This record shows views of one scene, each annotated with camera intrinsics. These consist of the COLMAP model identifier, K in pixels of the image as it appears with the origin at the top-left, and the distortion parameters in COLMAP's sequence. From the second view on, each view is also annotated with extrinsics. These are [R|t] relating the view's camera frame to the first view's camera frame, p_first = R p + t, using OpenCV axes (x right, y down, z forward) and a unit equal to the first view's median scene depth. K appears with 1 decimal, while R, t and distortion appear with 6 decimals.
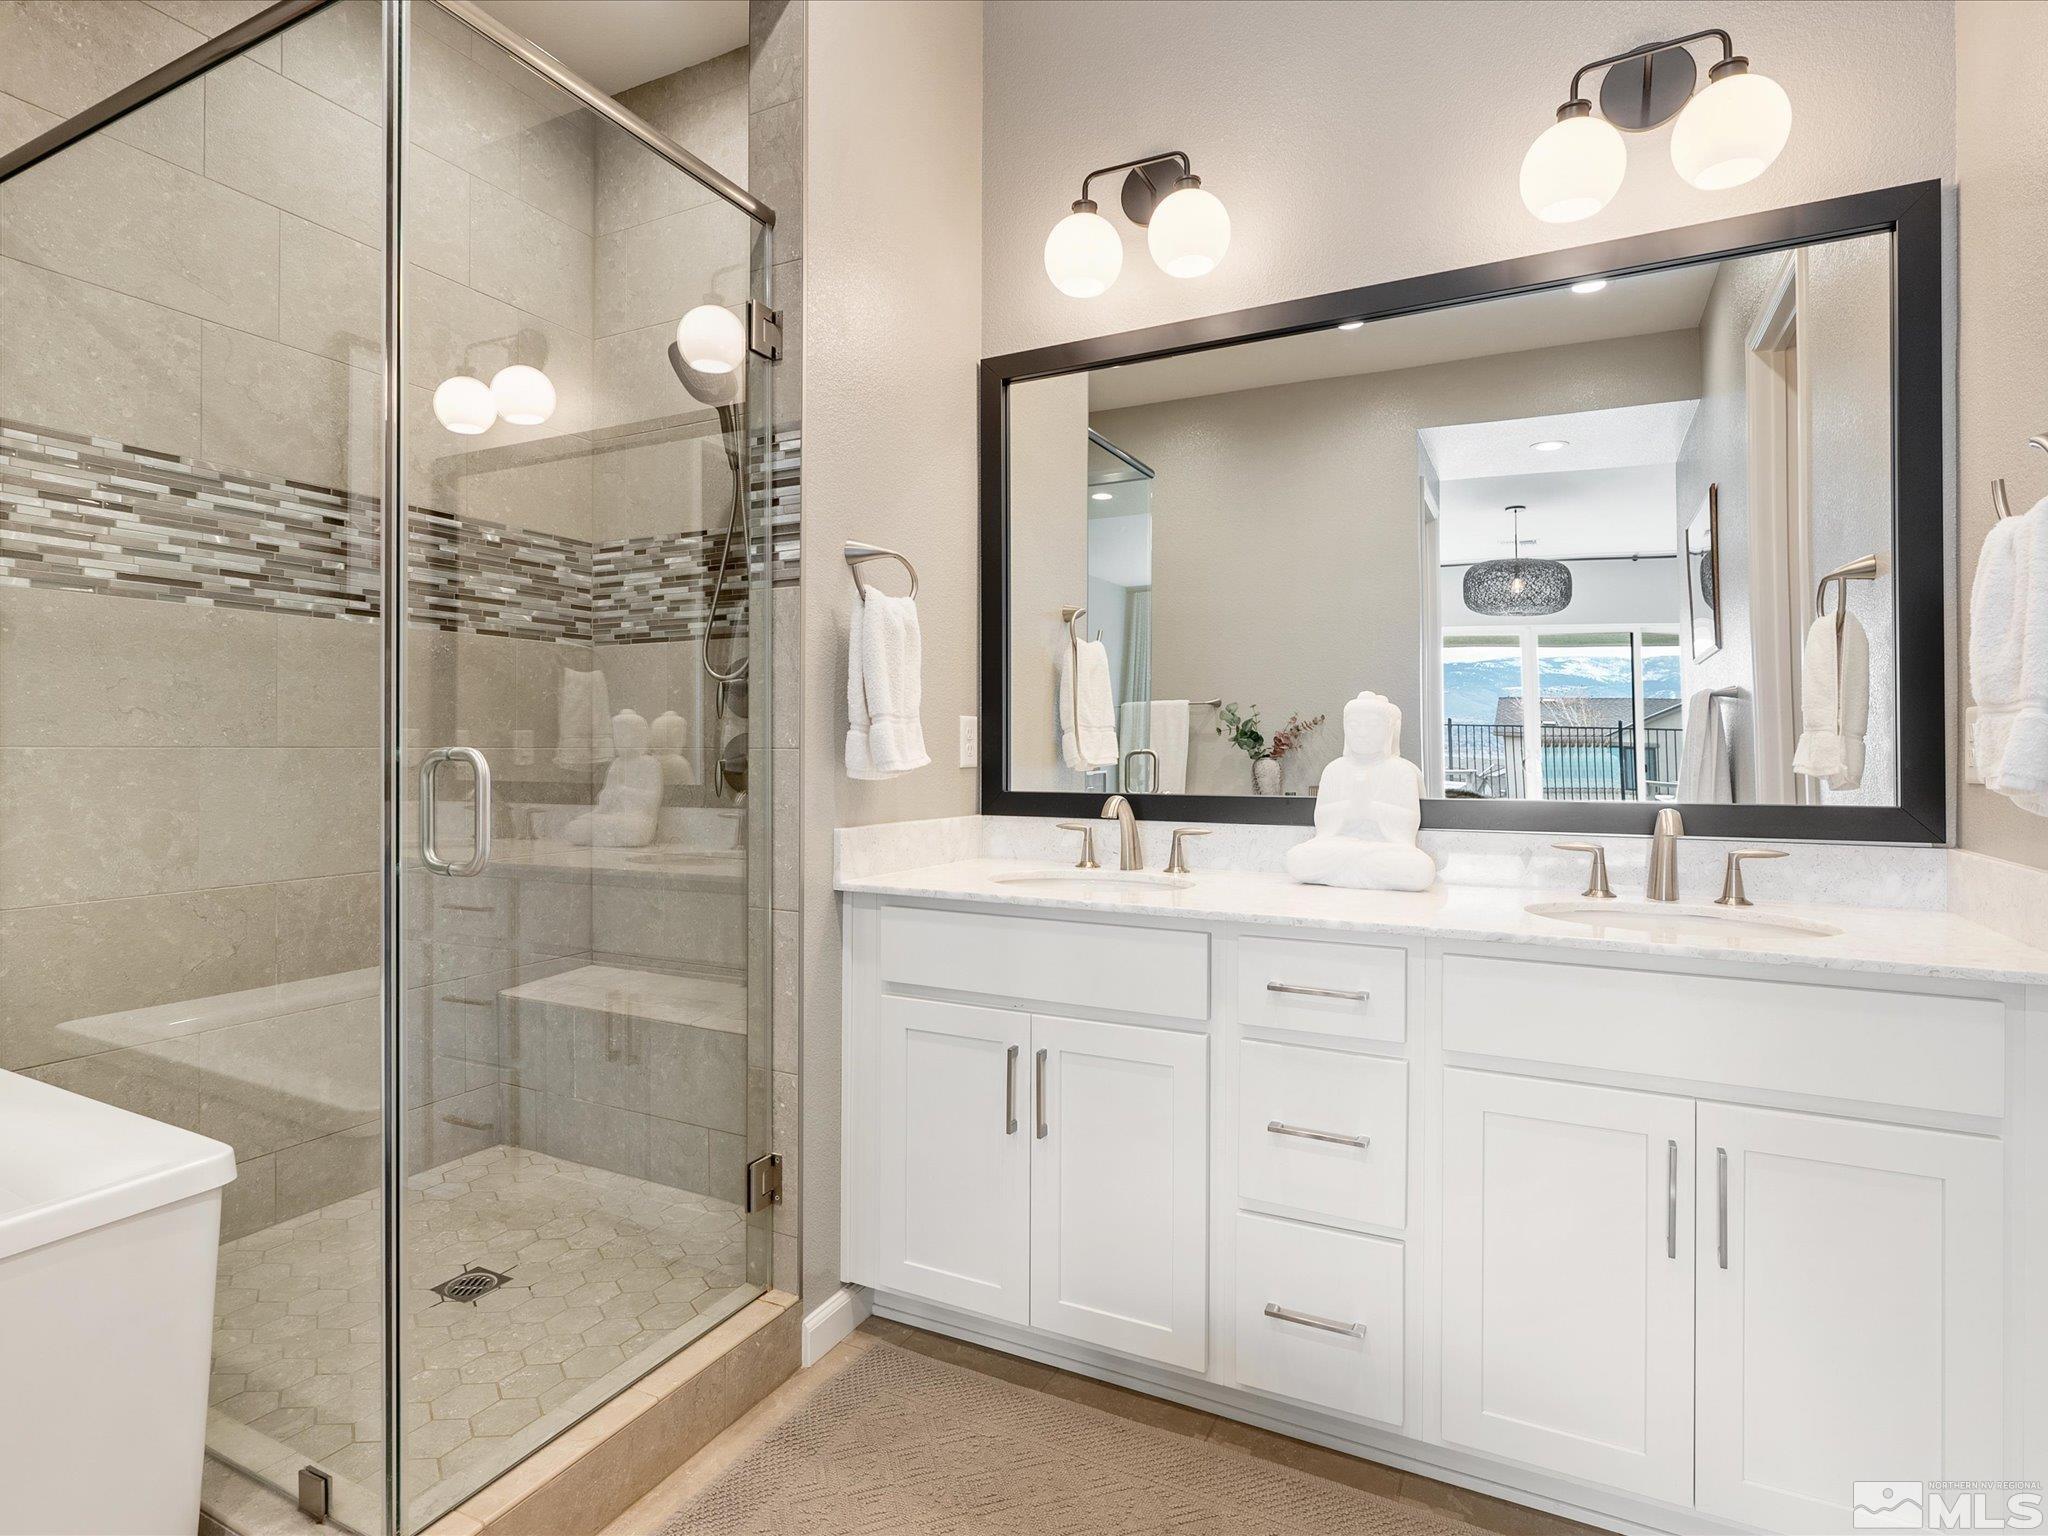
lens RADIAL K [[1062.5, 0, 1025.8], [0, 1062.5, 749.7], [0, 0, 1]] dist [-0.007073, 0.002631]
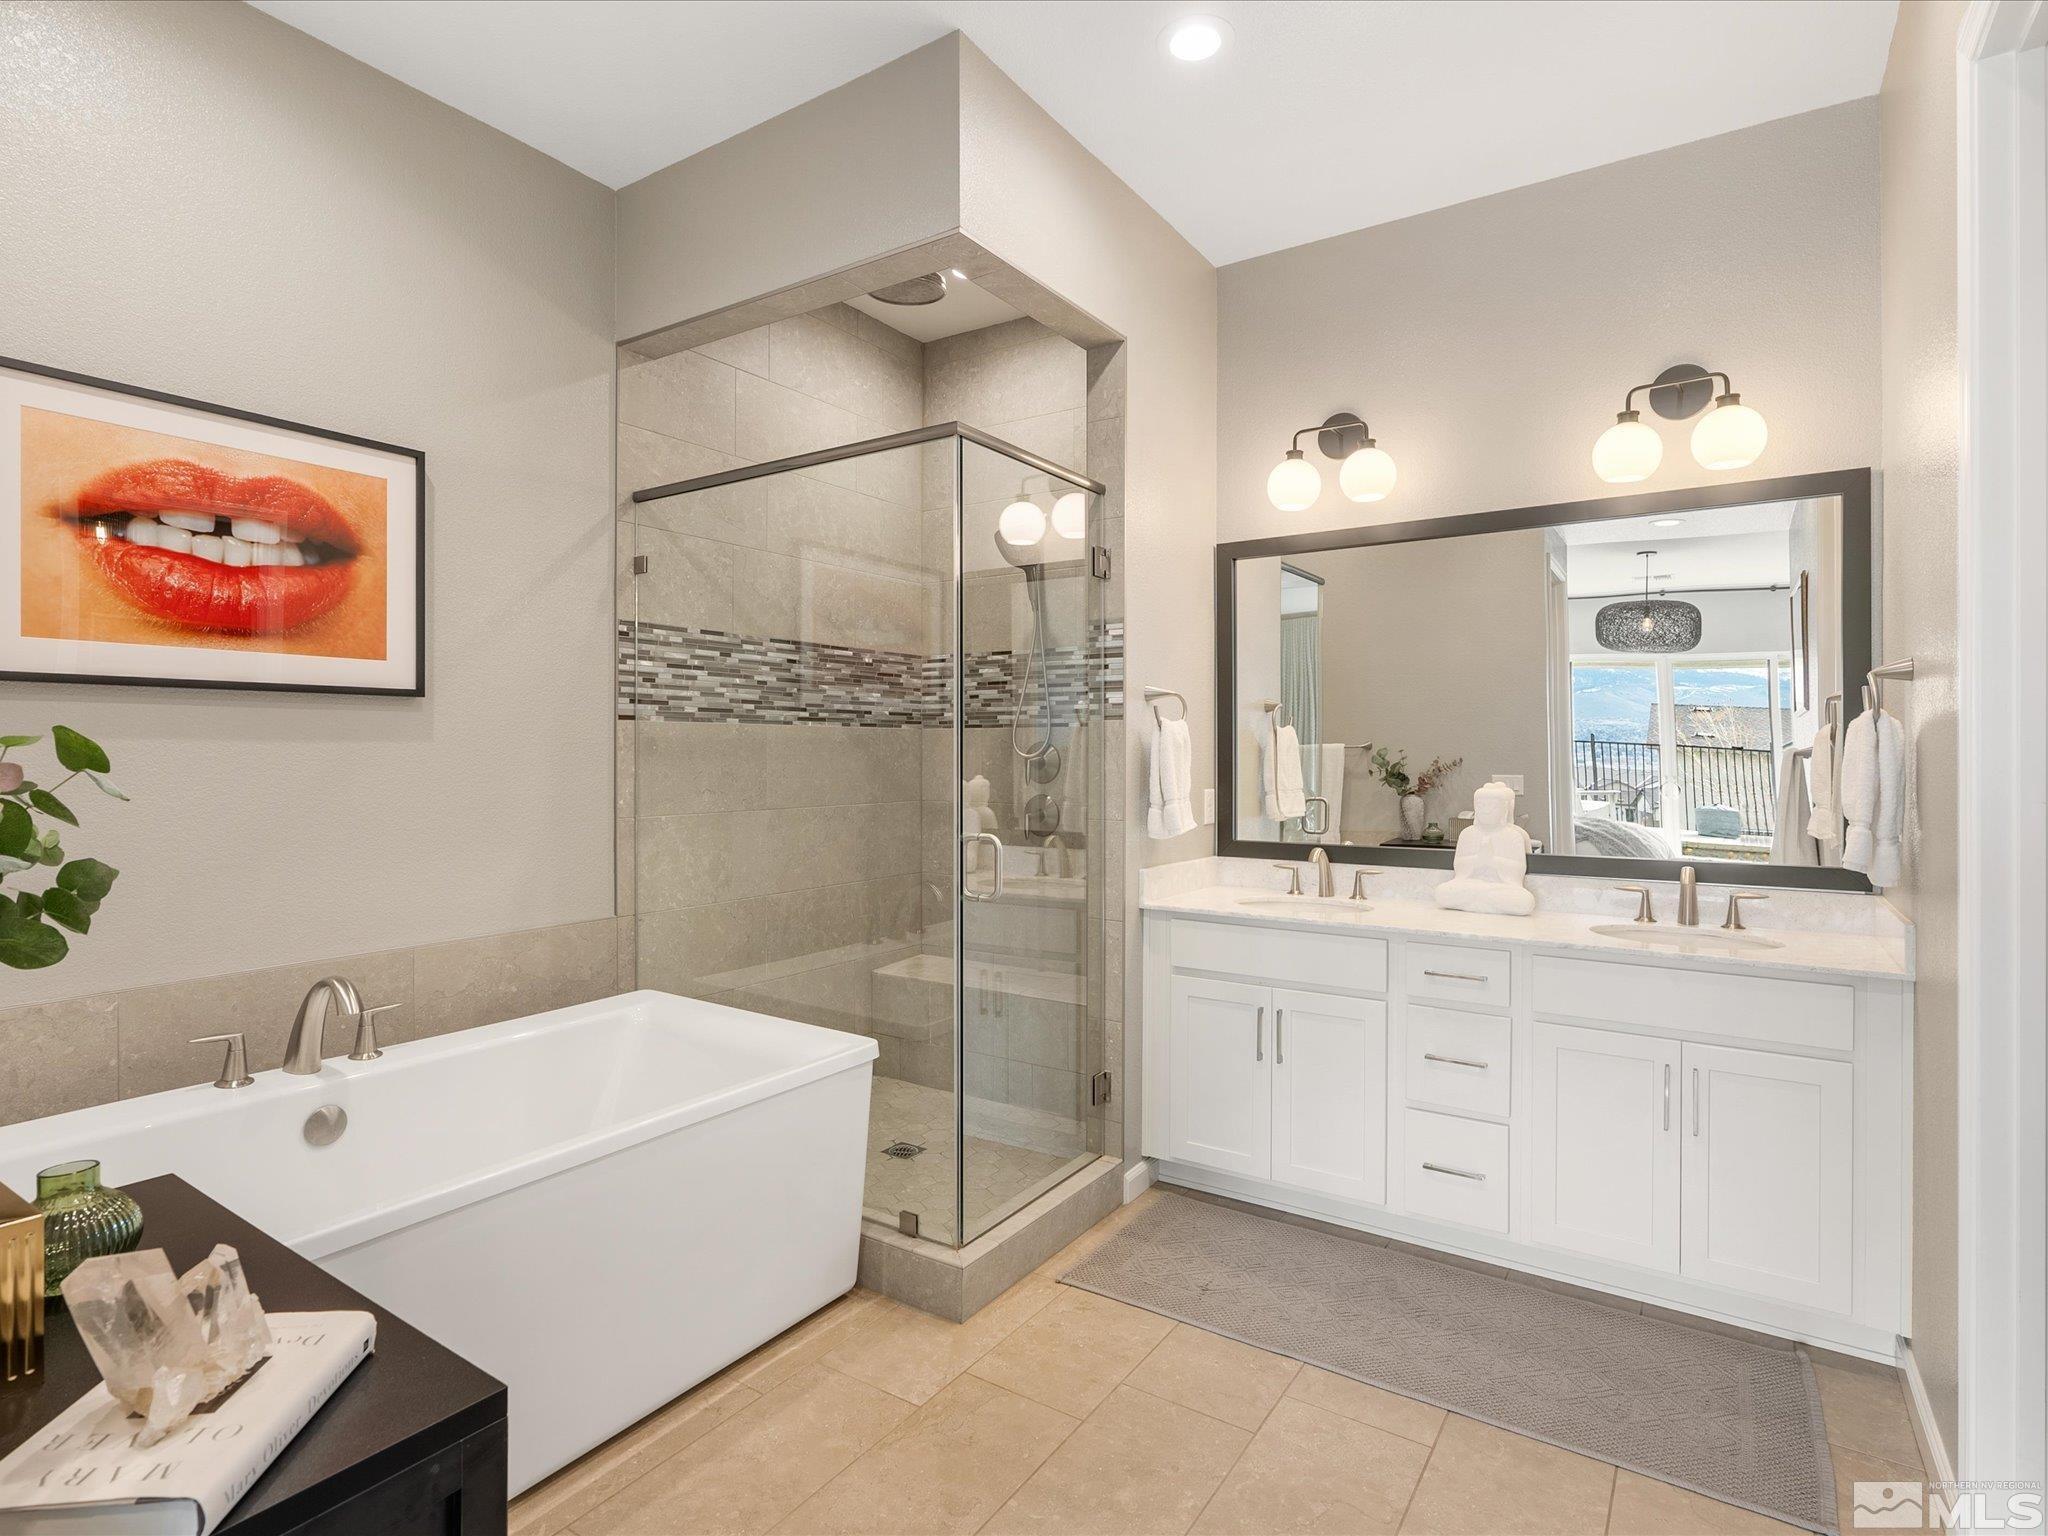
lens RADIAL K [[1062.5, 0, 1024.6], [0, 1062.5, 755.5], [0, 0, 1]] dist [-0.007073, 0.002631]
pose [[0.993082, 0.000173, -0.117420, -0.159383], [0.000210, 0.999995, 0.003242, -0.097758], [0.117420, -0.003244, 0.993077, -0.577136]]
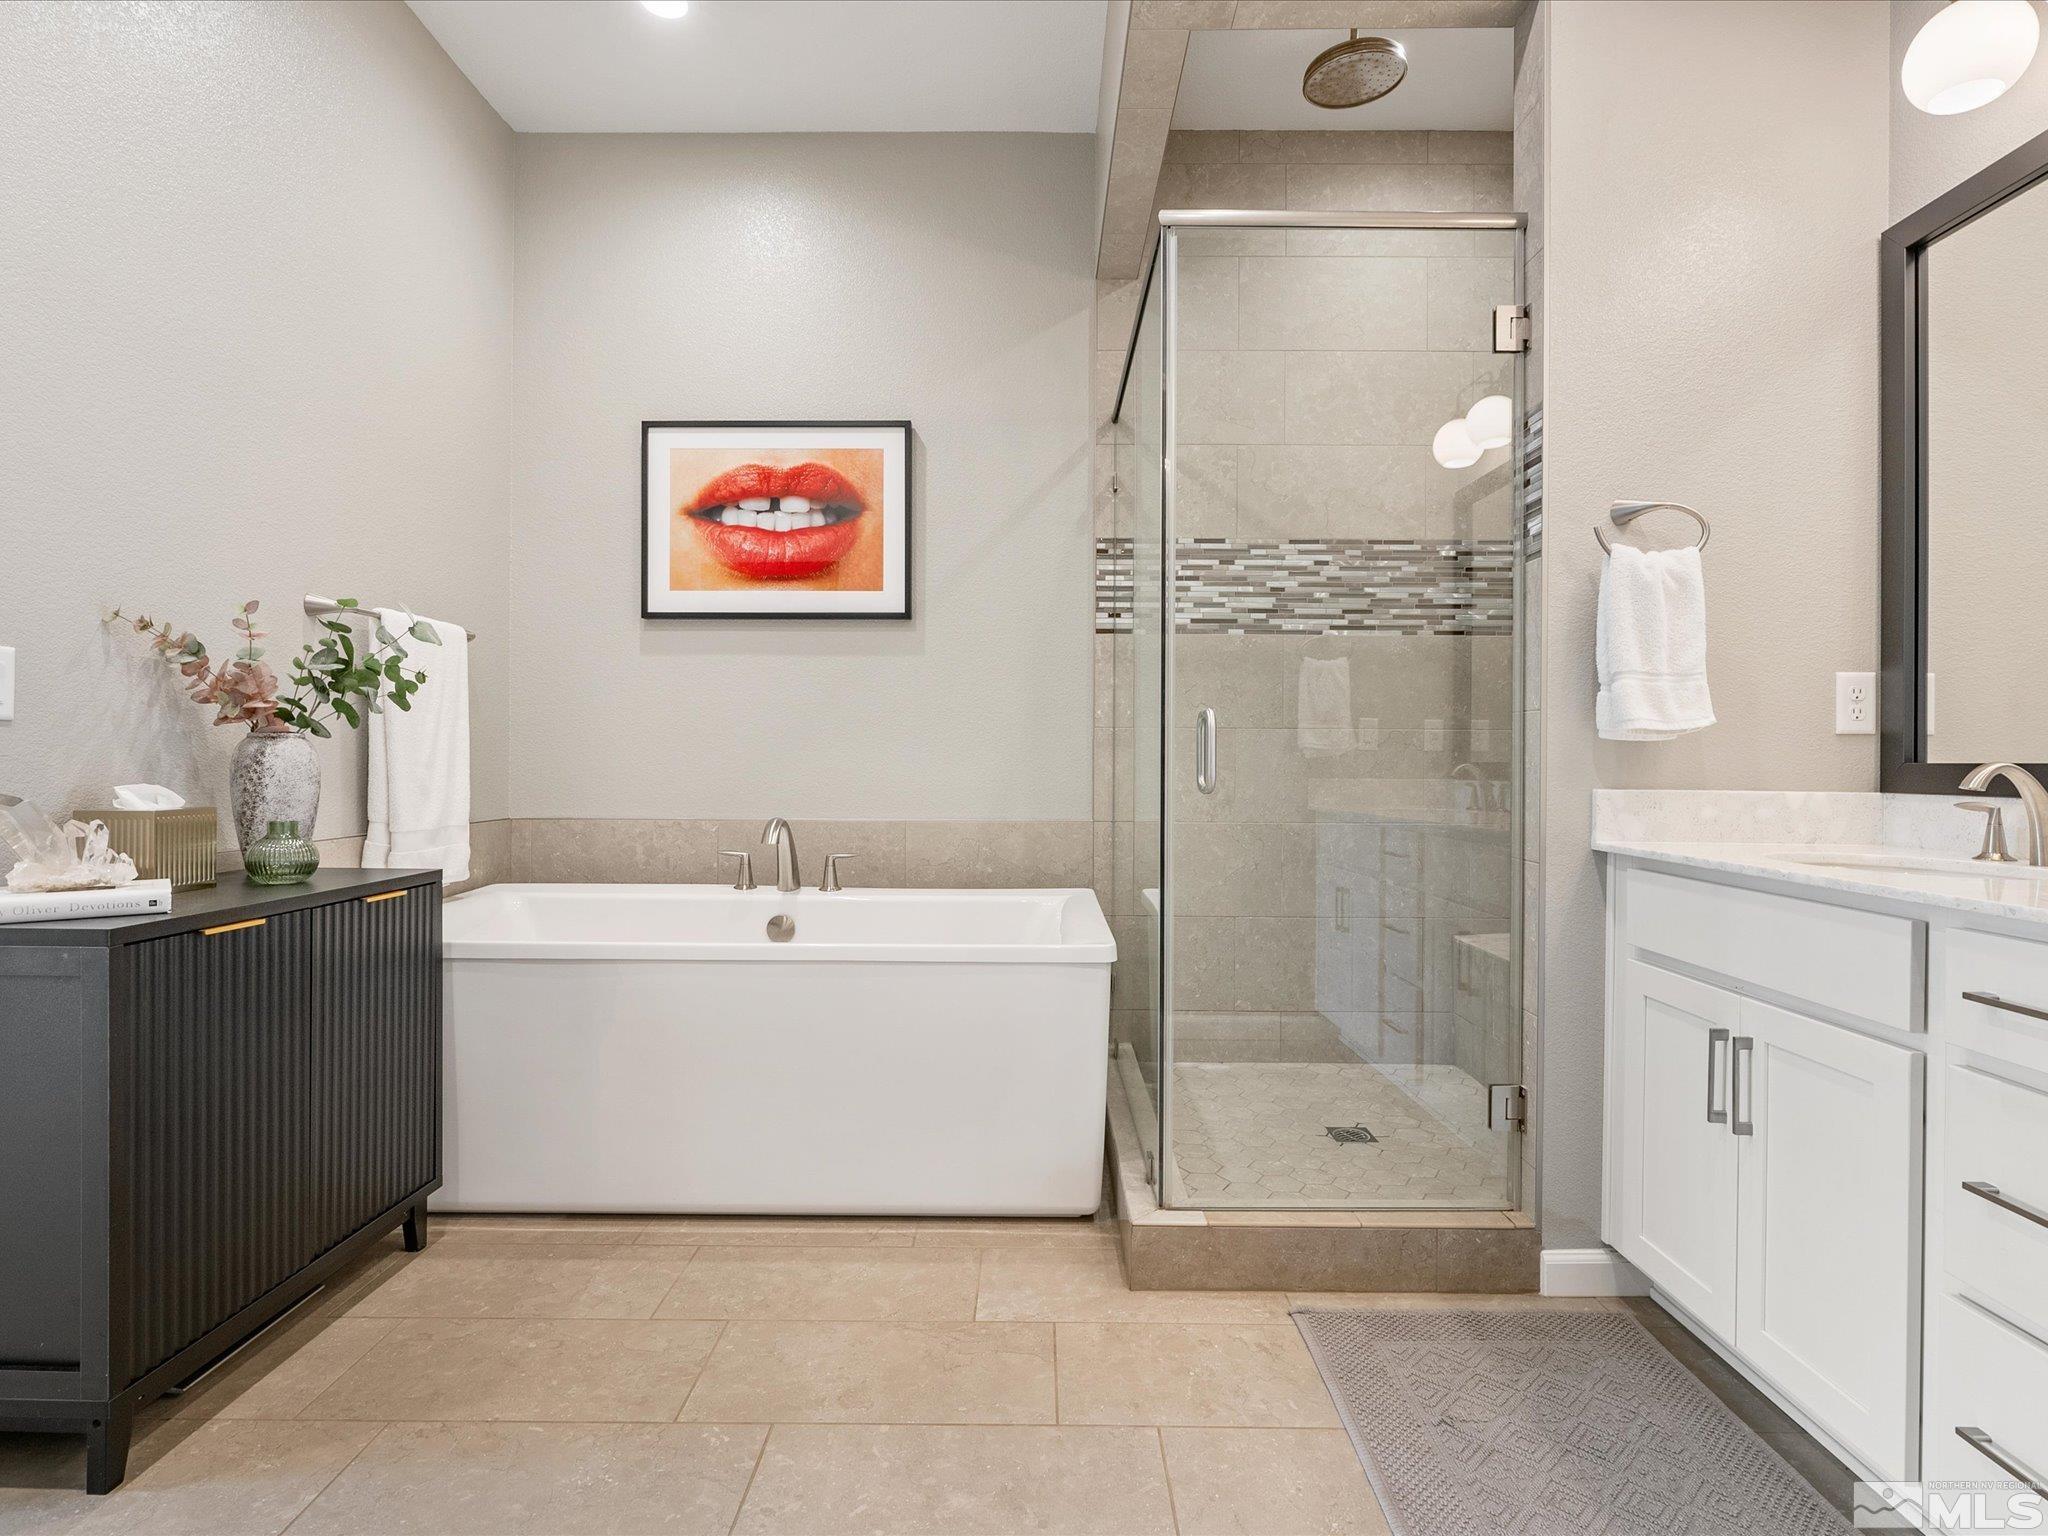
lens RADIAL K [[1062.5, 0, 1028.9], [0, 1062.5, 764.8], [0, 0, 1]] dist [-0.007073, 0.002631]
pose [[0.444929, 0.004880, -0.895552, 0.473268], [-0.005164, 0.999983, 0.002883, 0.049425], [0.895551, 0.003342, 0.444947, 0.064017]]
